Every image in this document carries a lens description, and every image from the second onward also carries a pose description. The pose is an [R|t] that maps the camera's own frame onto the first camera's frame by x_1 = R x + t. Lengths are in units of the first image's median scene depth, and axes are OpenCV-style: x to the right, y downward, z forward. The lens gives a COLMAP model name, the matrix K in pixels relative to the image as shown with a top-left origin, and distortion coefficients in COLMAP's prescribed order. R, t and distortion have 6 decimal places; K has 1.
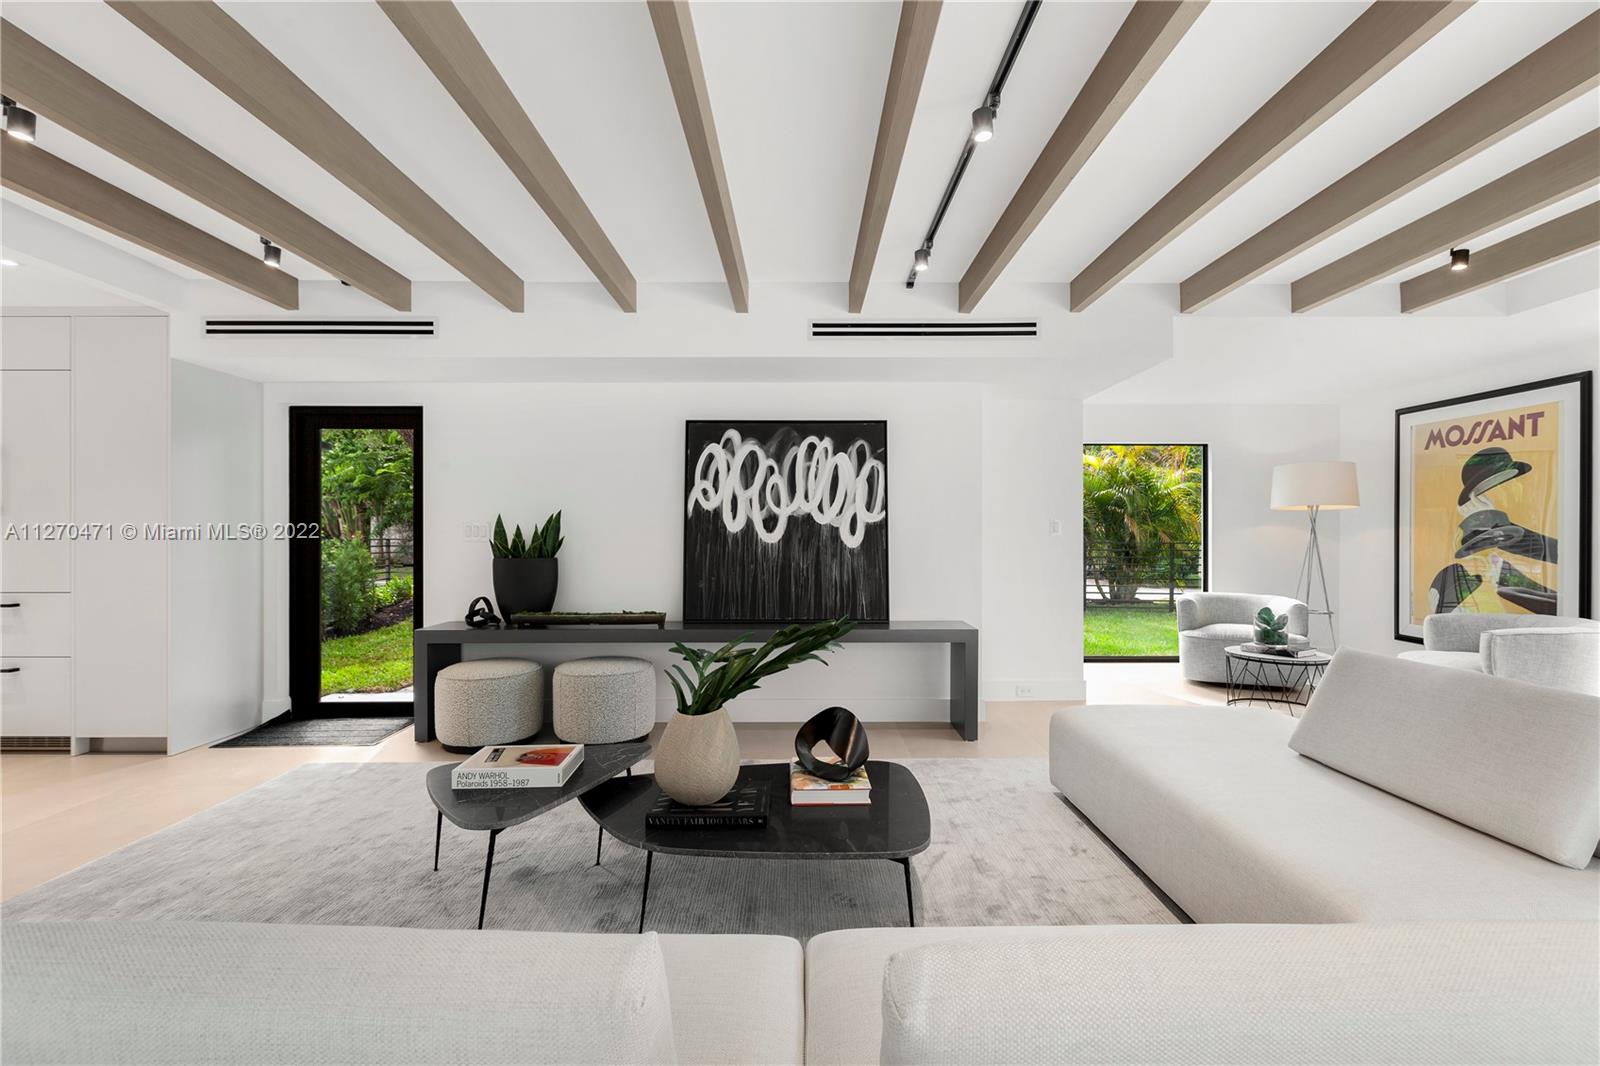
lens RADIAL K [[742.6, 0, 804.5], [0, 742.6, 545.7], [0, 0, 1]] dist [-0.000186, -0.000200]
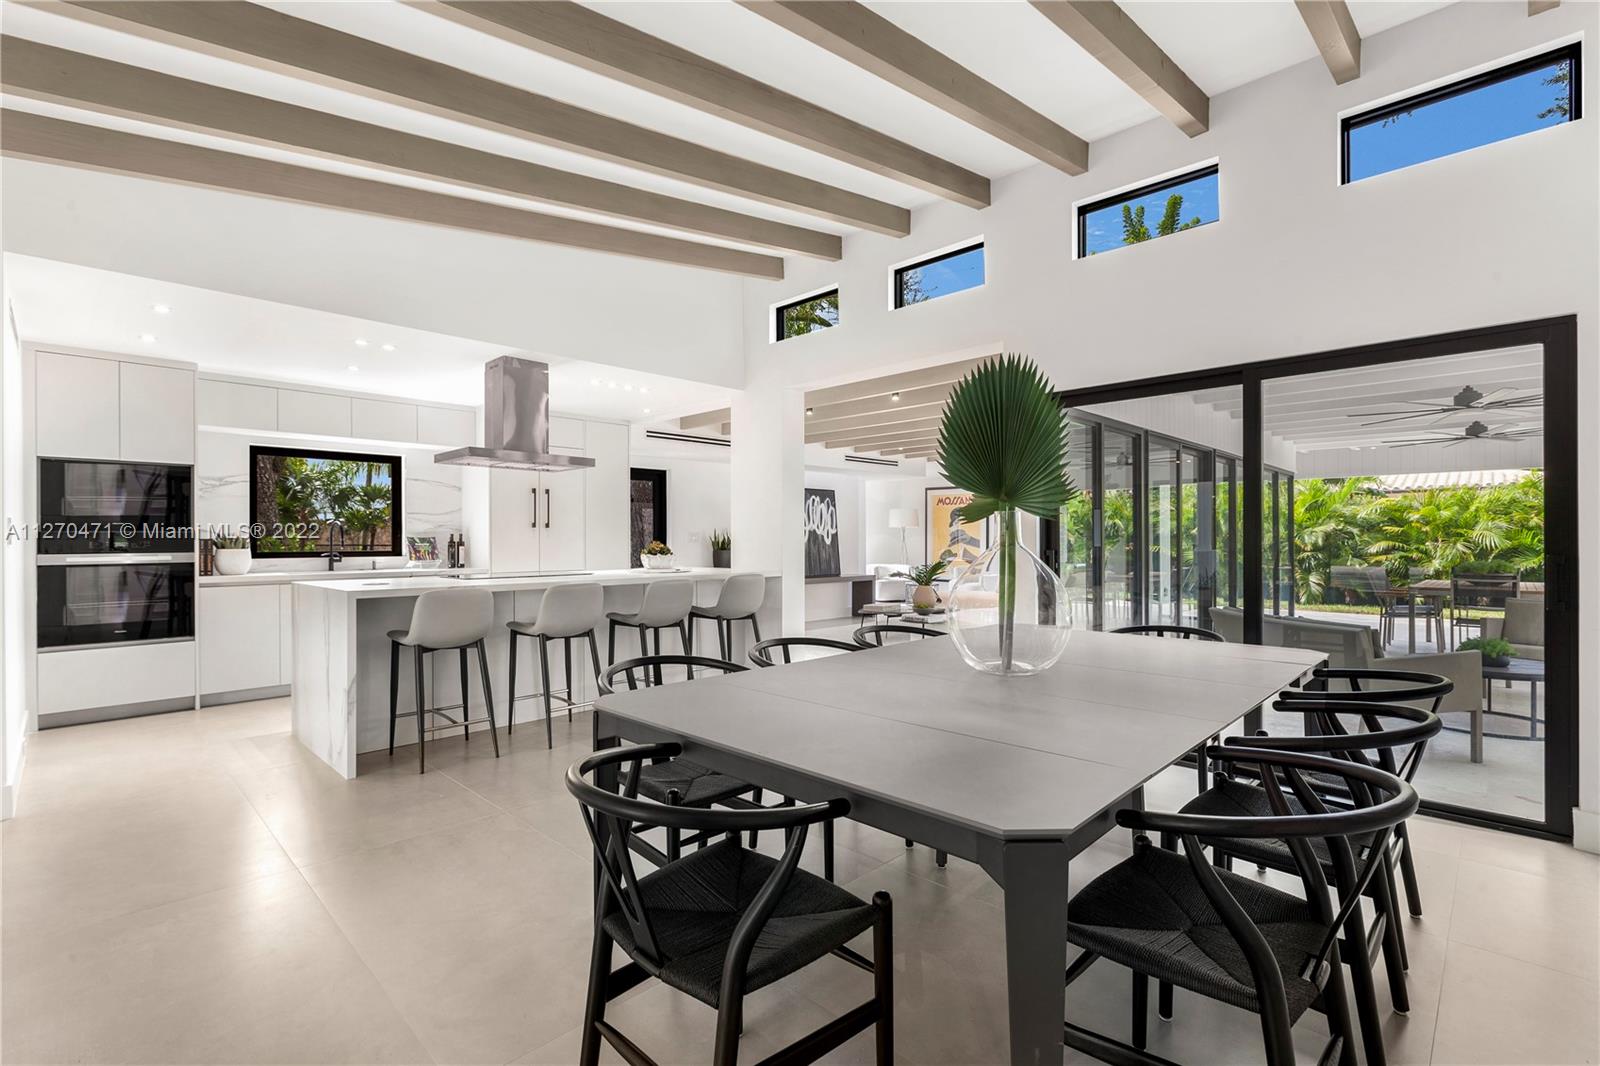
lens RADIAL K [[742.6, 0, 804.5], [0, 742.6, 545.7], [0, 0, 1]] dist [-0.000186, -0.000200]
pose [[0.692610, -0.008513, 0.721262, -1.673427], [0.009181, 0.999953, 0.002986, -0.000181], [-0.721254, 0.004554, 0.692656, -0.569650]]
